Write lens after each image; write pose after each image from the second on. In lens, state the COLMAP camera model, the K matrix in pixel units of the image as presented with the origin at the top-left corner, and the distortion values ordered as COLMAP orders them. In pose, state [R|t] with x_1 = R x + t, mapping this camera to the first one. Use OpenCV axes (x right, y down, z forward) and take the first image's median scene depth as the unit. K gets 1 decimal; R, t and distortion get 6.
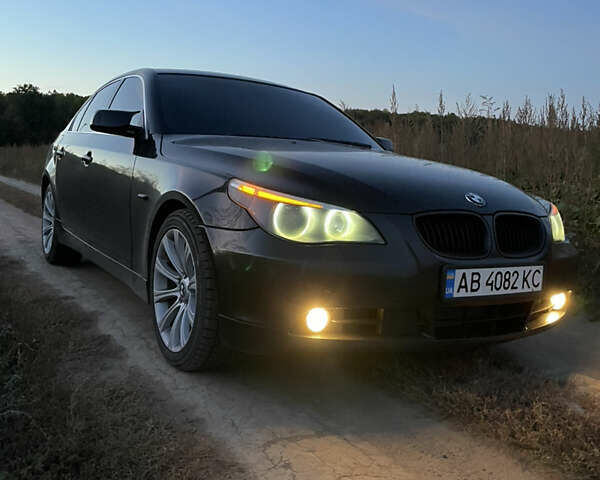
lens RADIAL K [[575.9, 0, 300.0], [0, 575.9, 240.0], [0, 0, 1]] dist [-0.003886, -0.017481]
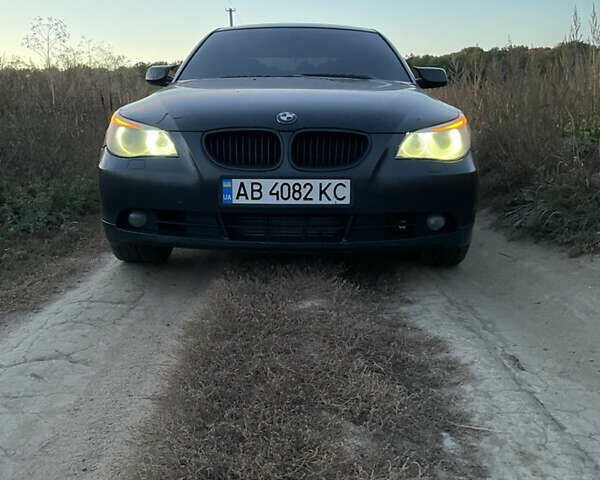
lens RADIAL K [[575.9, 0, 300.0], [0, 575.9, 240.0], [0, 0, 1]] dist [-0.003886, -0.017481]
pose [[0.858201, 0.052755, -0.510596, 0.927879], [-0.012130, 0.996511, 0.082571, 0.071836], [0.513171, -0.064669, 0.855847, 0.068595]]
